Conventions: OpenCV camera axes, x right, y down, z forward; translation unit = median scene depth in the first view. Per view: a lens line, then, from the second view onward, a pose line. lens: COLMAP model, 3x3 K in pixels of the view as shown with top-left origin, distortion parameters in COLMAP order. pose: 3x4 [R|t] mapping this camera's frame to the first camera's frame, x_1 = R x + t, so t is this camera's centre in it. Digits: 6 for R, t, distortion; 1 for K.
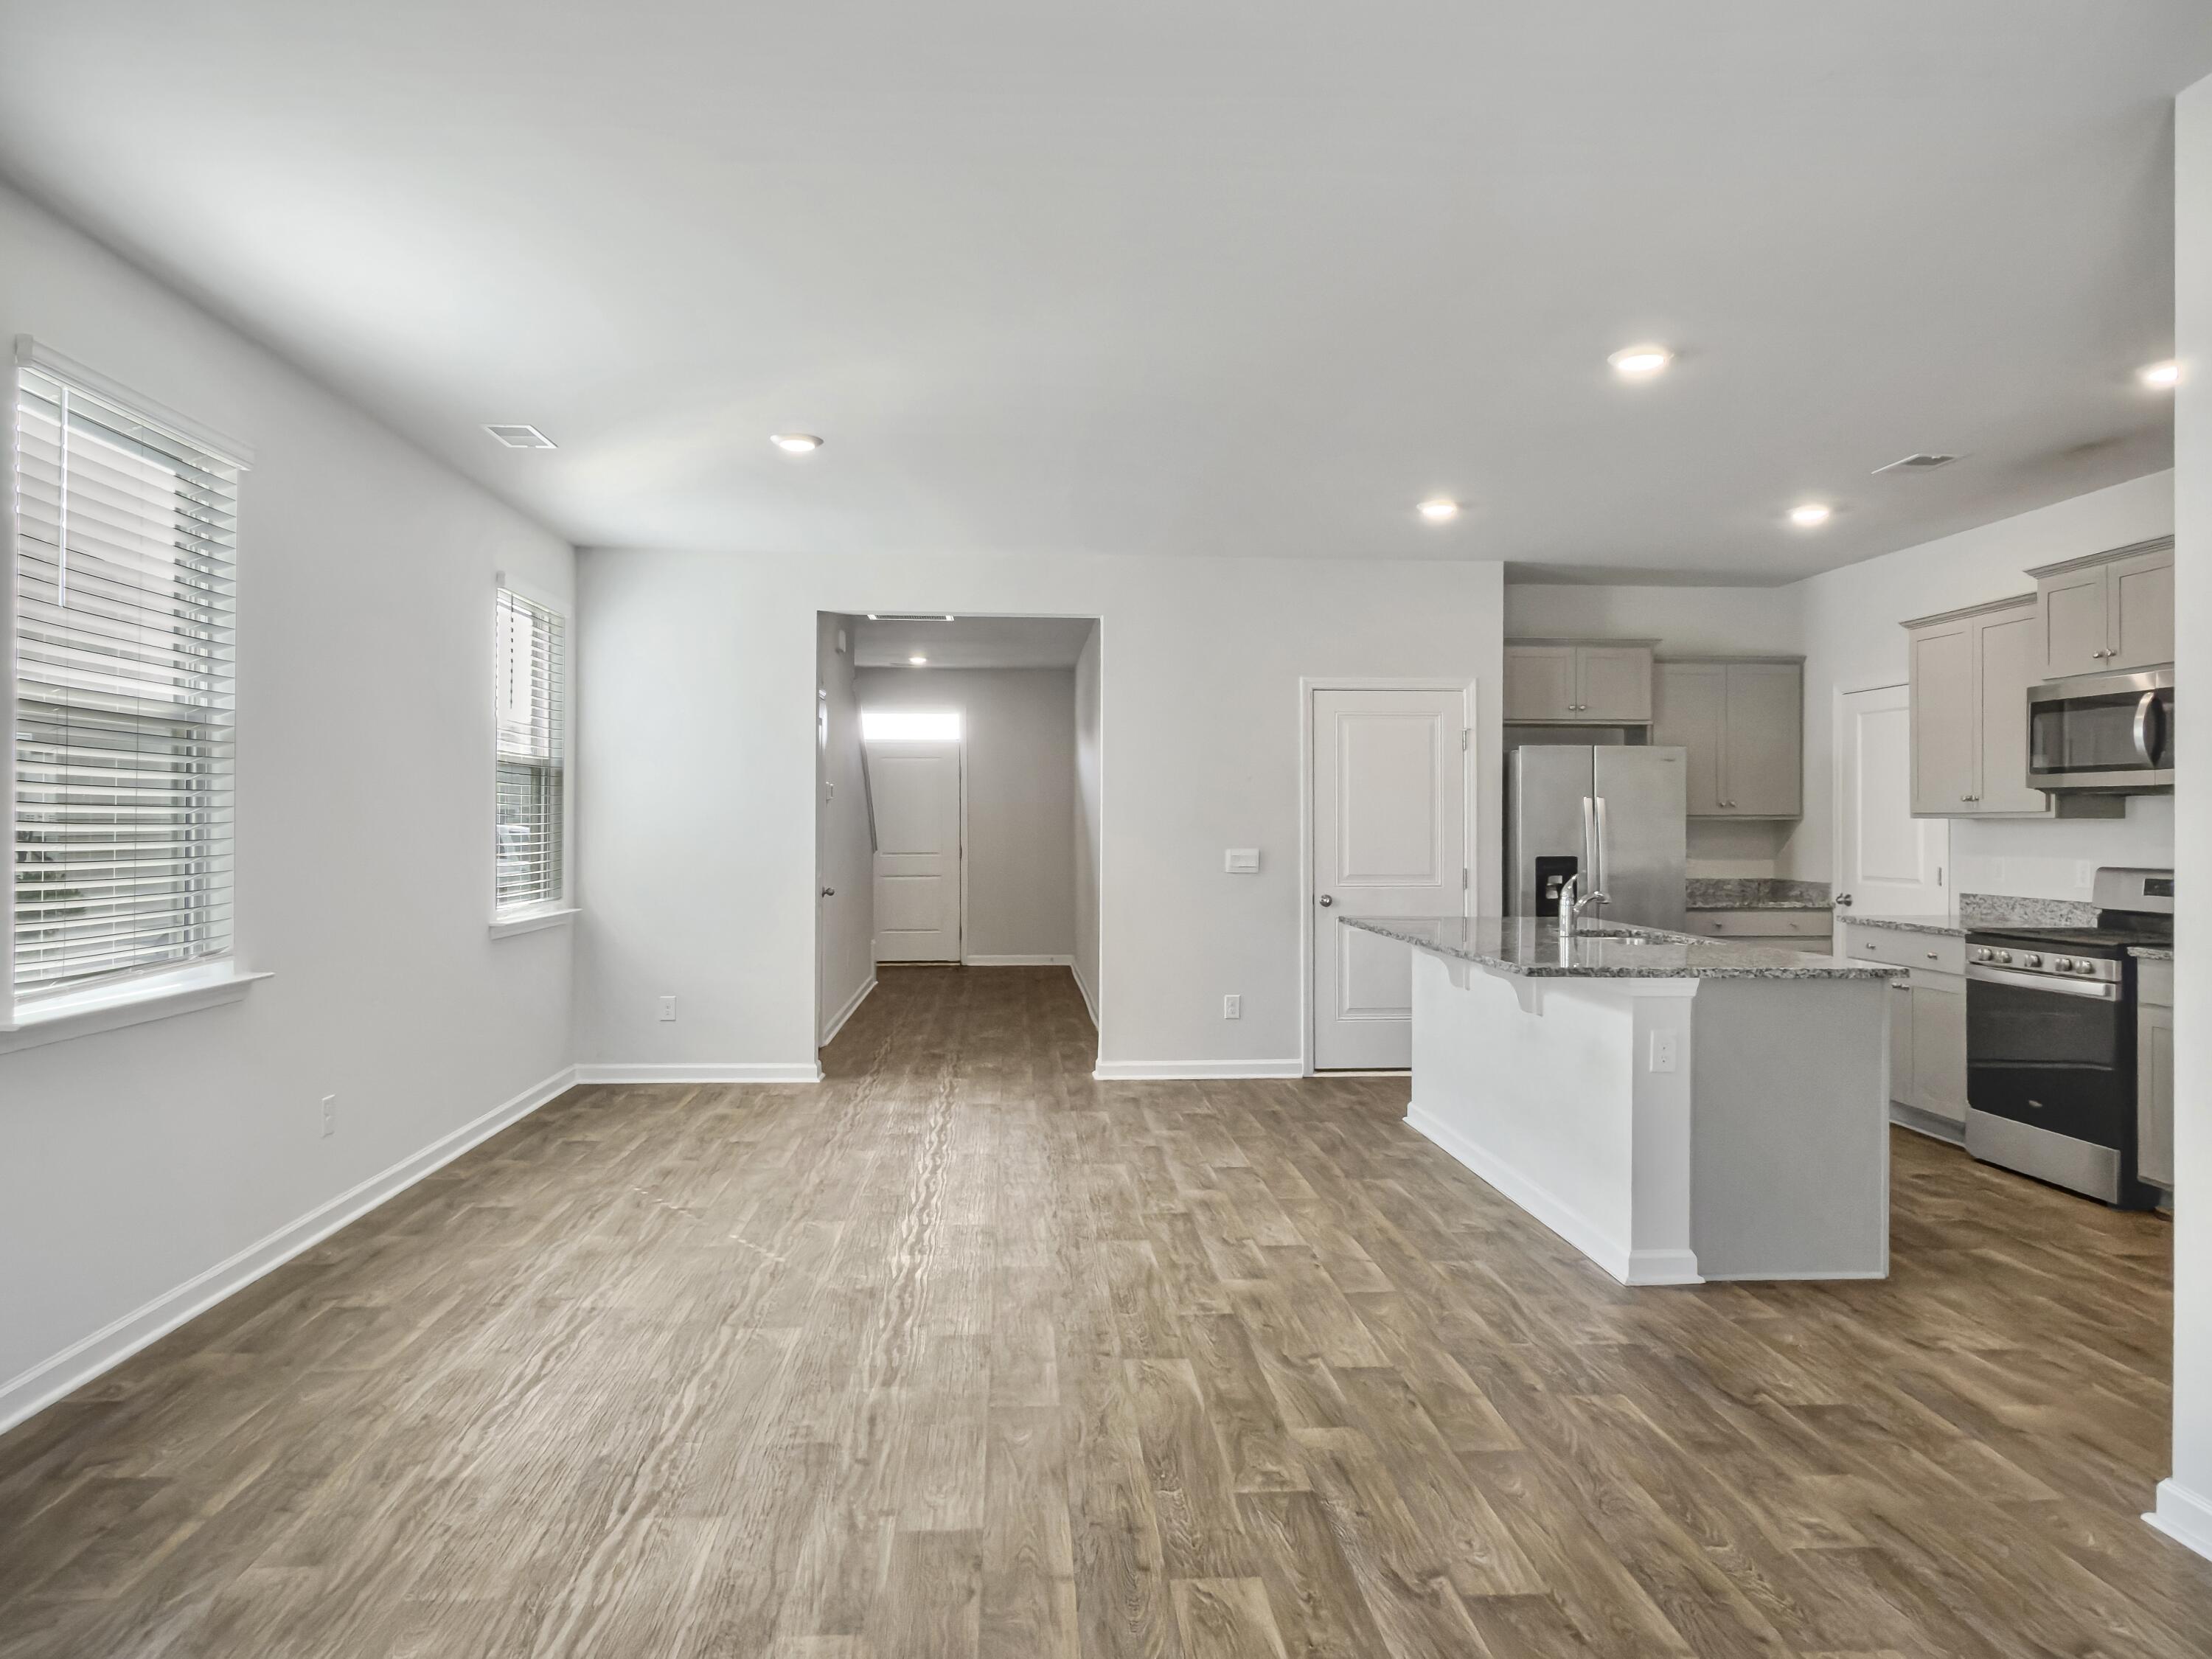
lens RADIAL K [[1362.8, 0, 1094.5], [0, 1362.8, 841.8], [0, 0, 1]] dist [-0.002173, 0.002419]
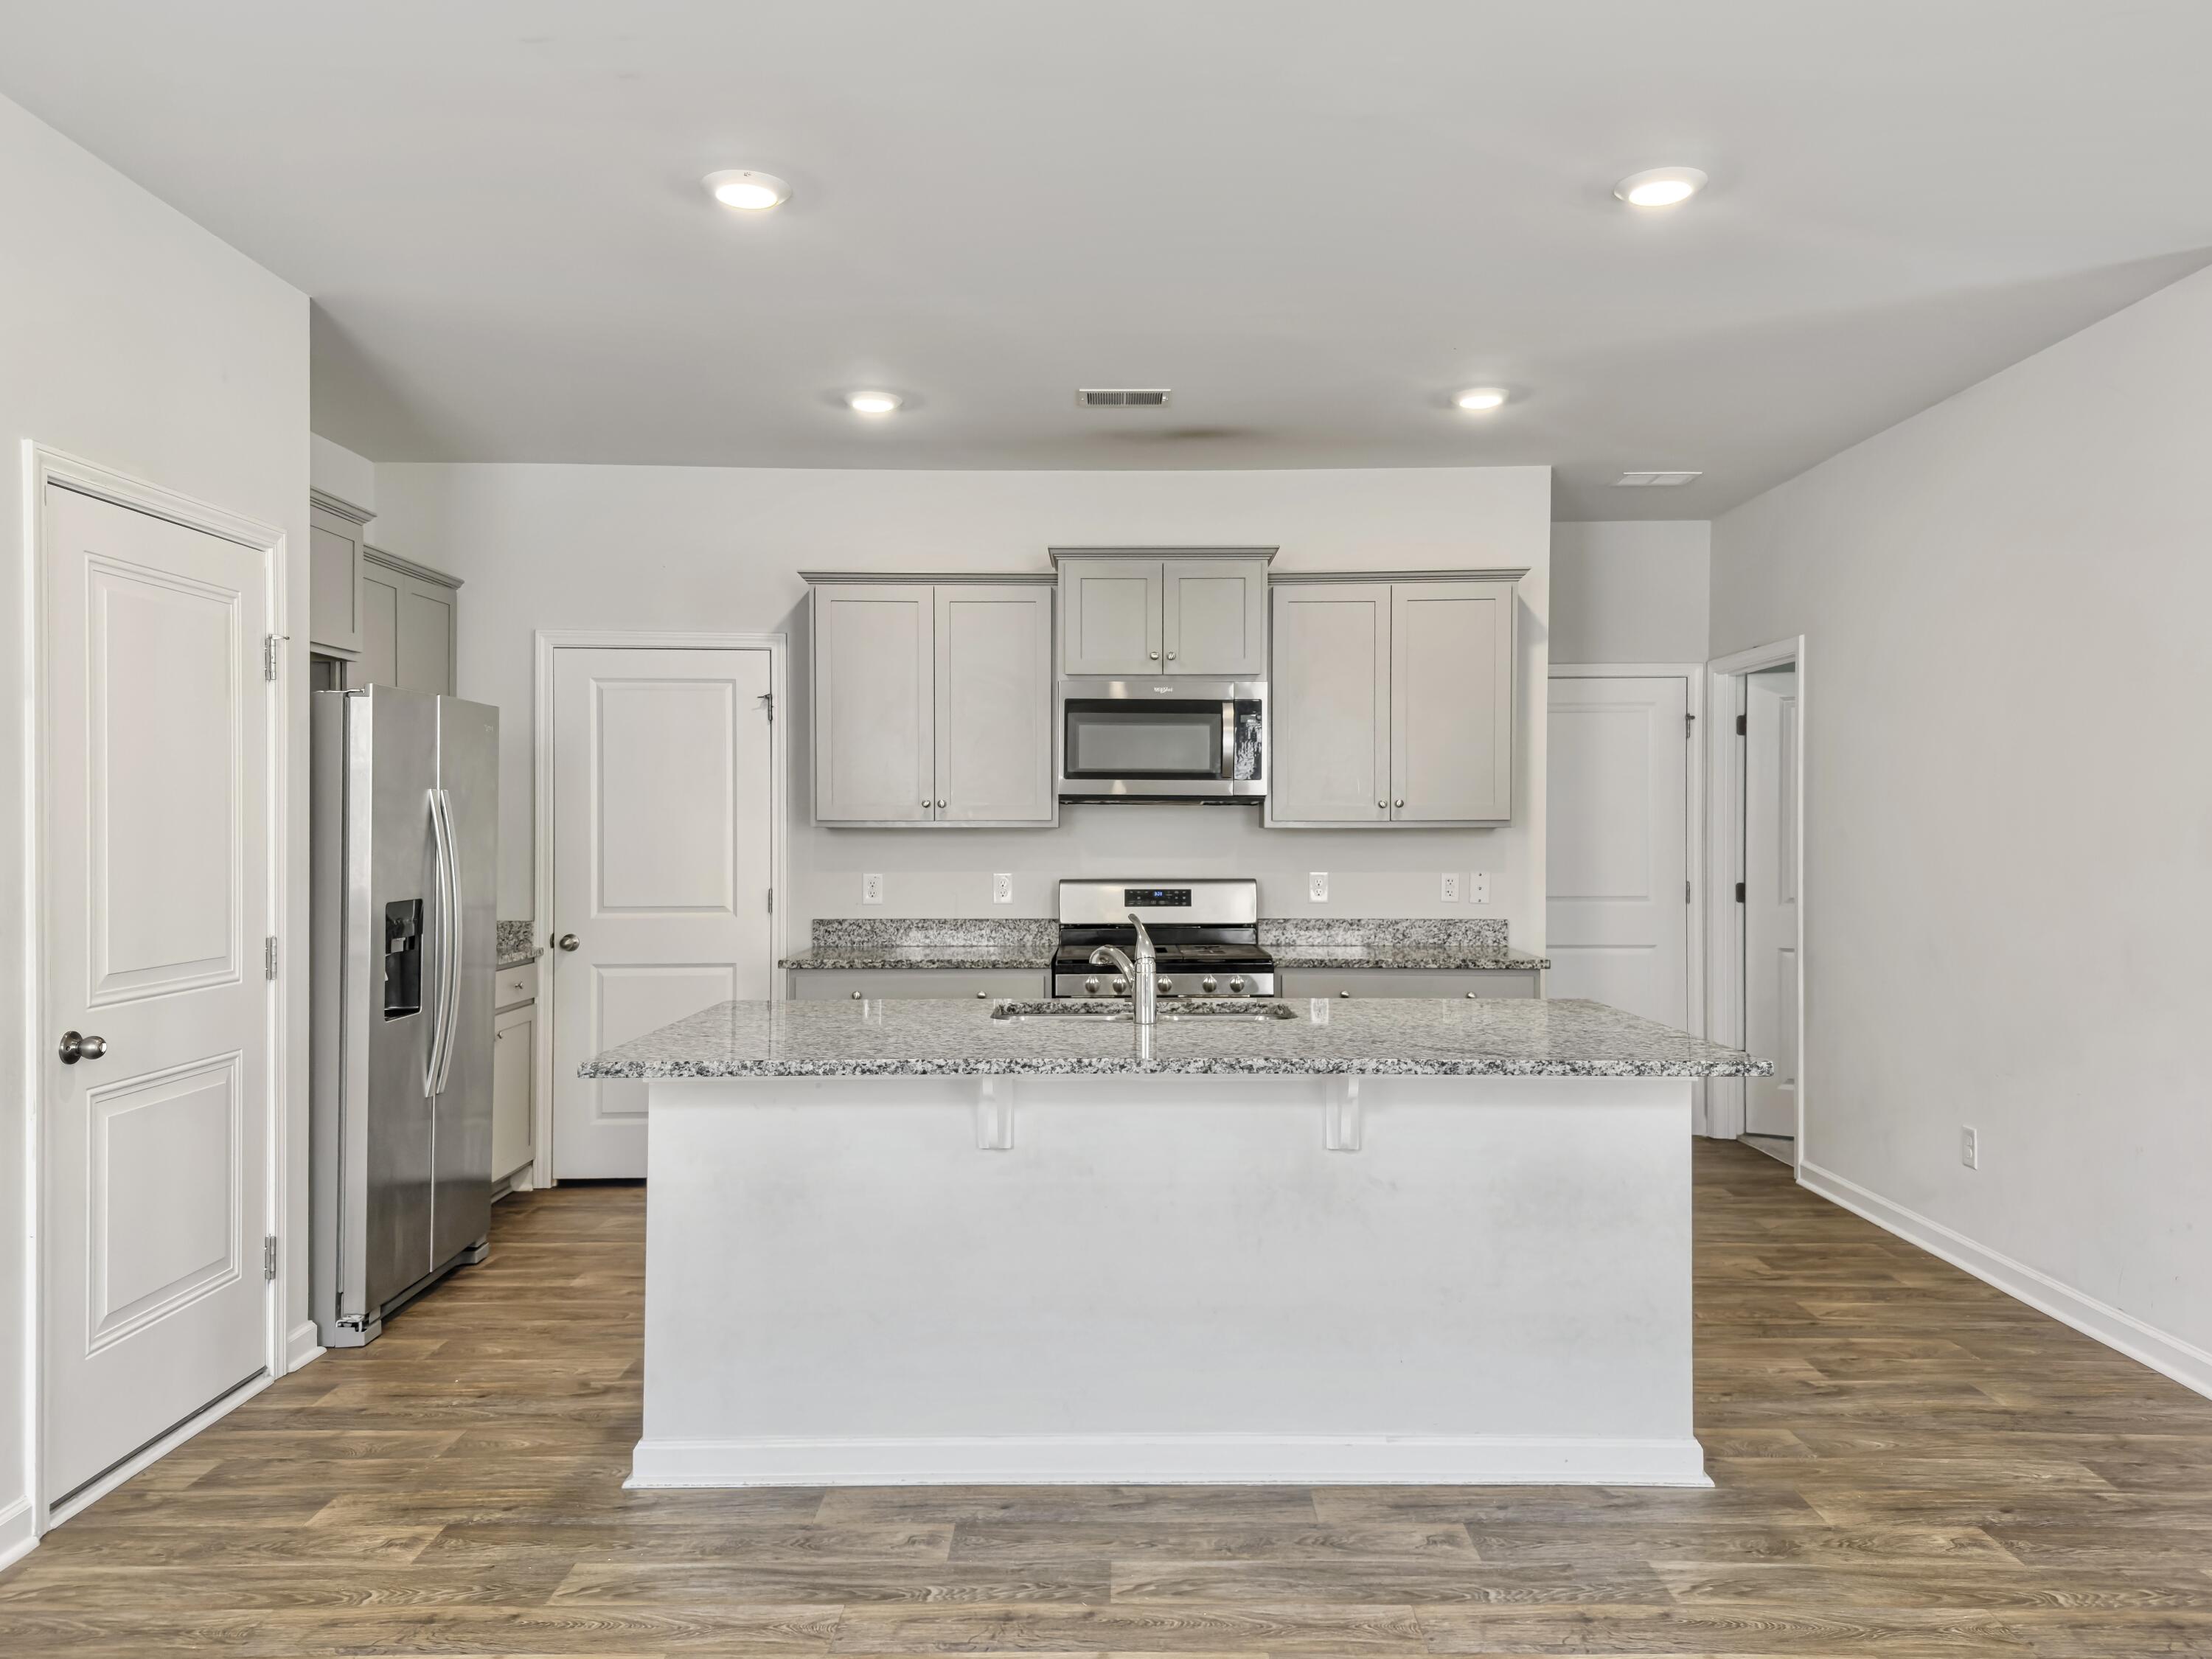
lens RADIAL K [[1593.8, 0, 1105.5], [0, 1593.8, 808.7], [0, 0, 1]] dist [0.082578, -0.043292]
pose [[0.062843, 0.008041, 0.997991, -0.453599], [0.015710, 0.999836, -0.009045, -0.025379], [-0.997900, 0.016247, 0.062707, 1.175165]]
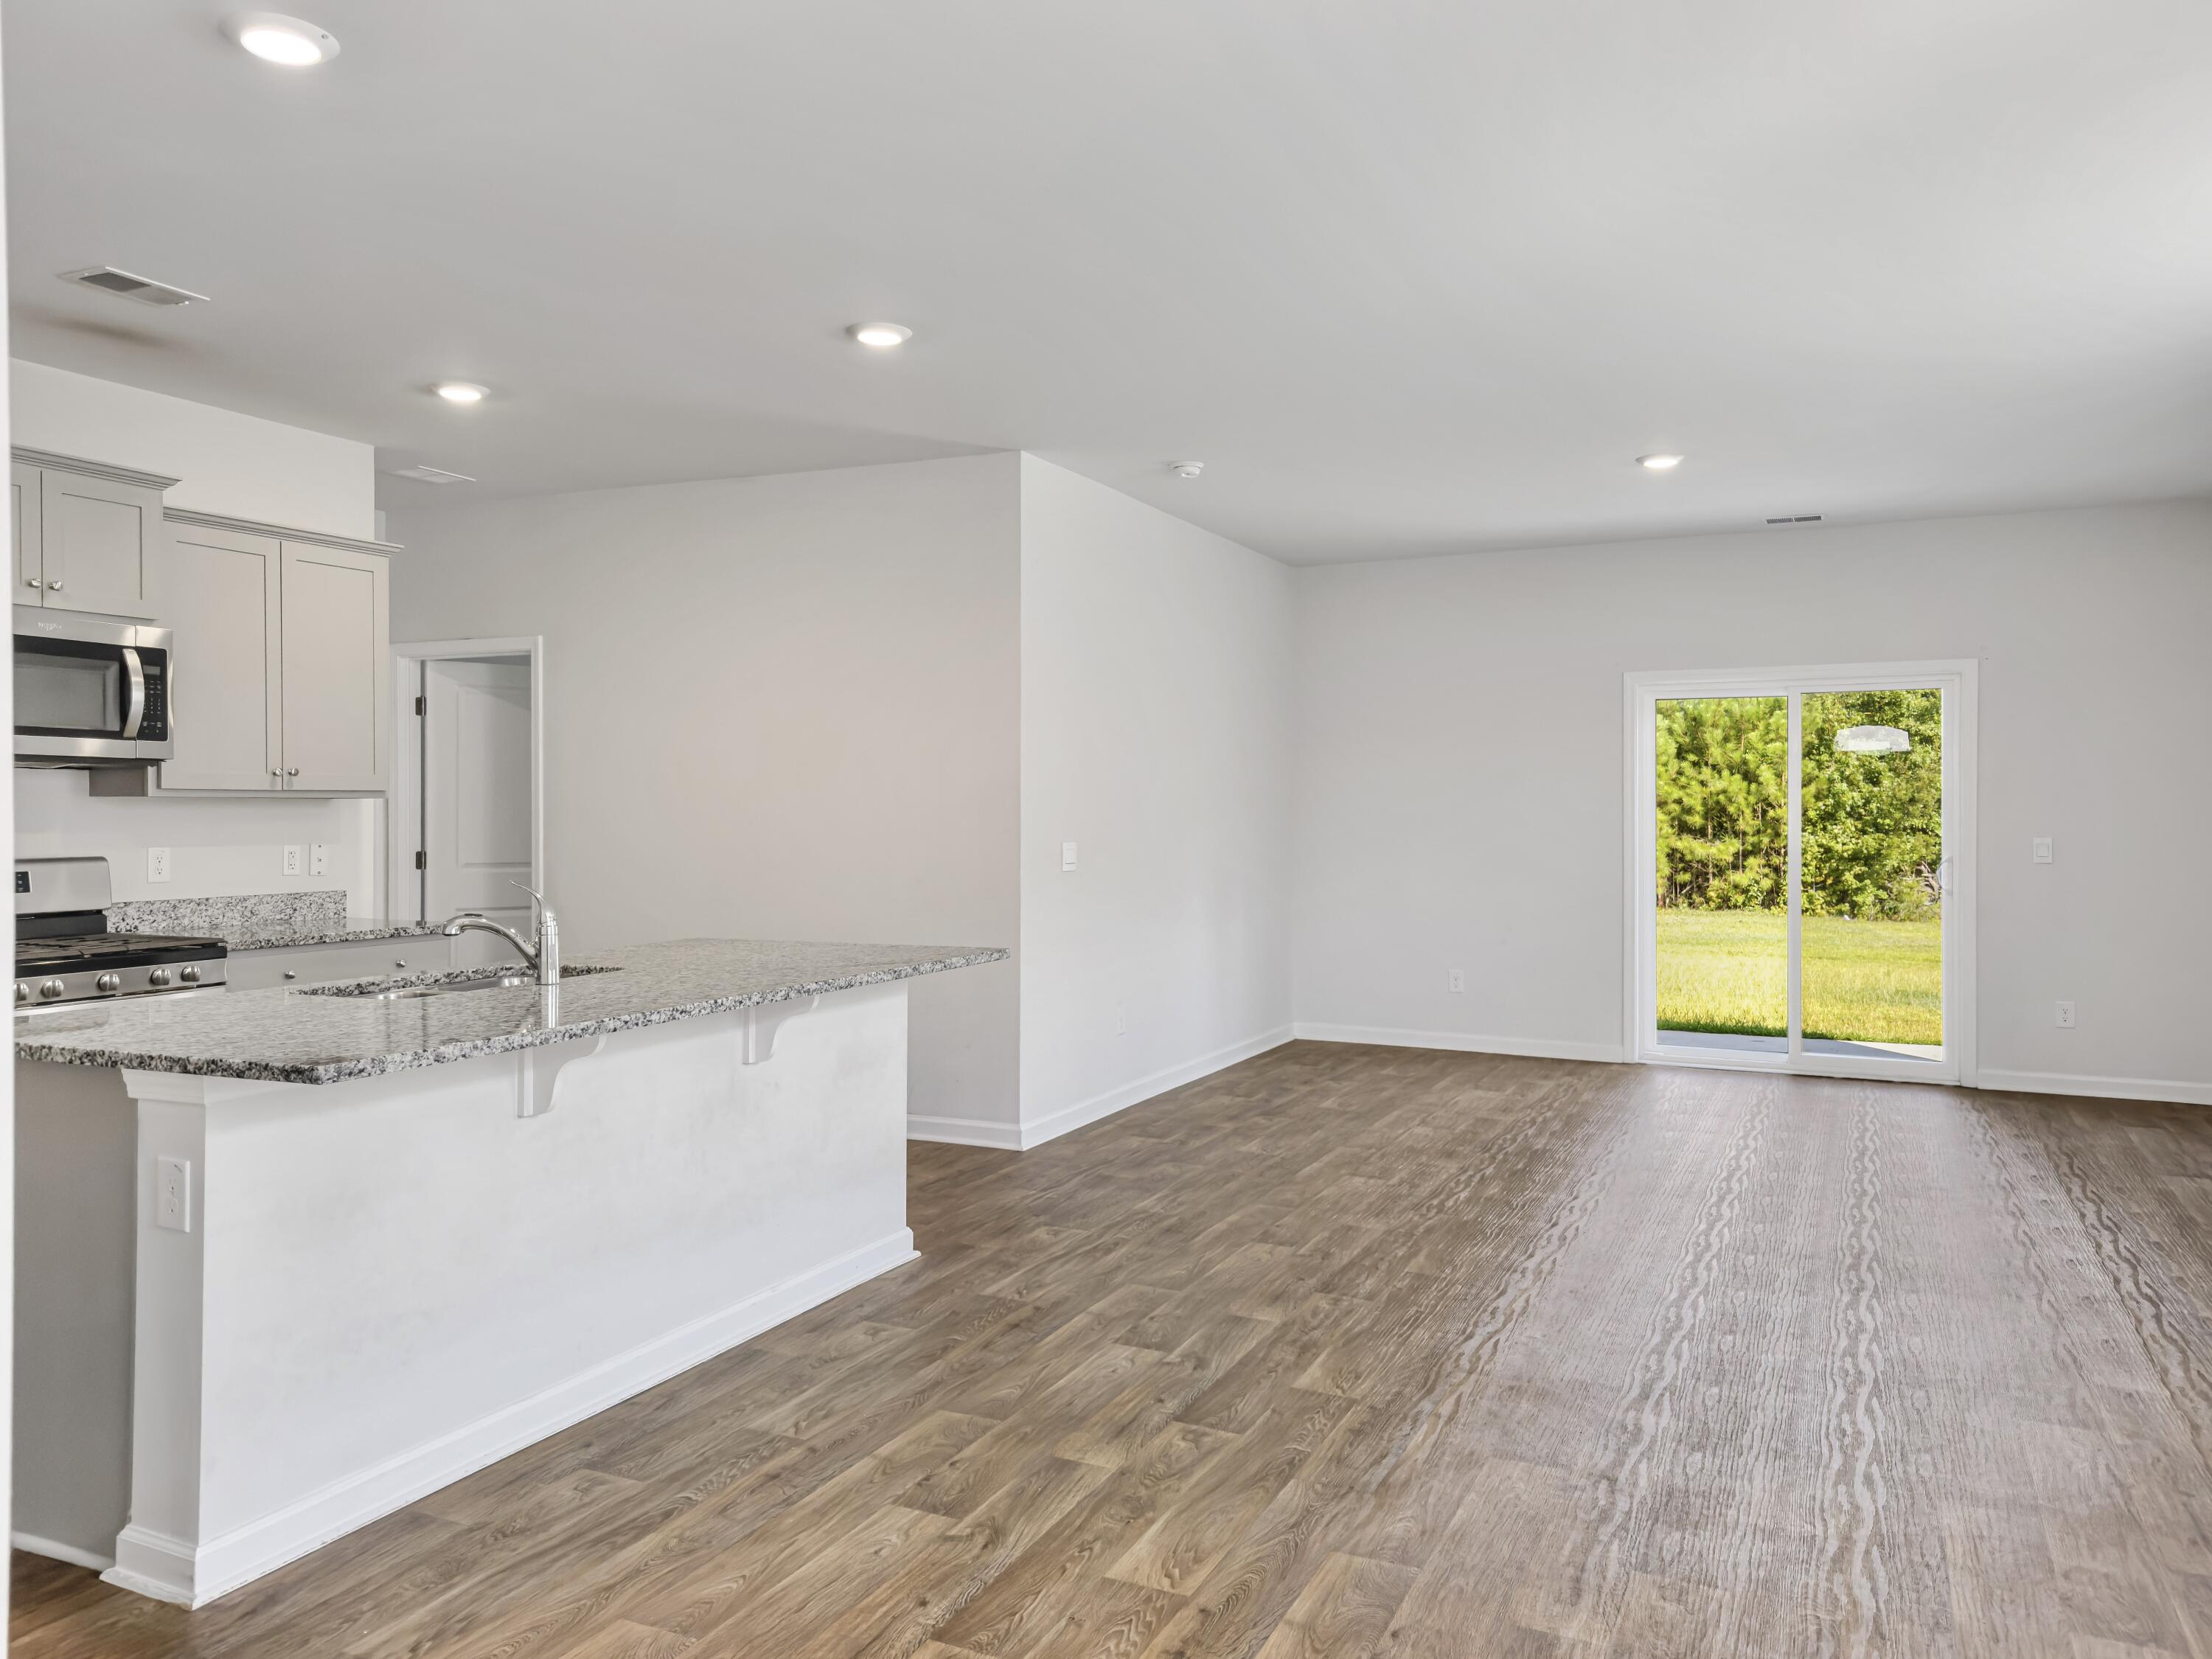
lens RADIAL K [[1583.8, 0, 1104.6], [0, 1583.8, 817.8], [0, 0, 1]] dist [0.035624, -0.010903]
pose [[-0.875633, -0.007357, 0.482920, -0.287488], [0.002712, 0.999793, 0.020148, -0.026052], [-0.482969, 0.018951, -0.875432, 1.842601]]
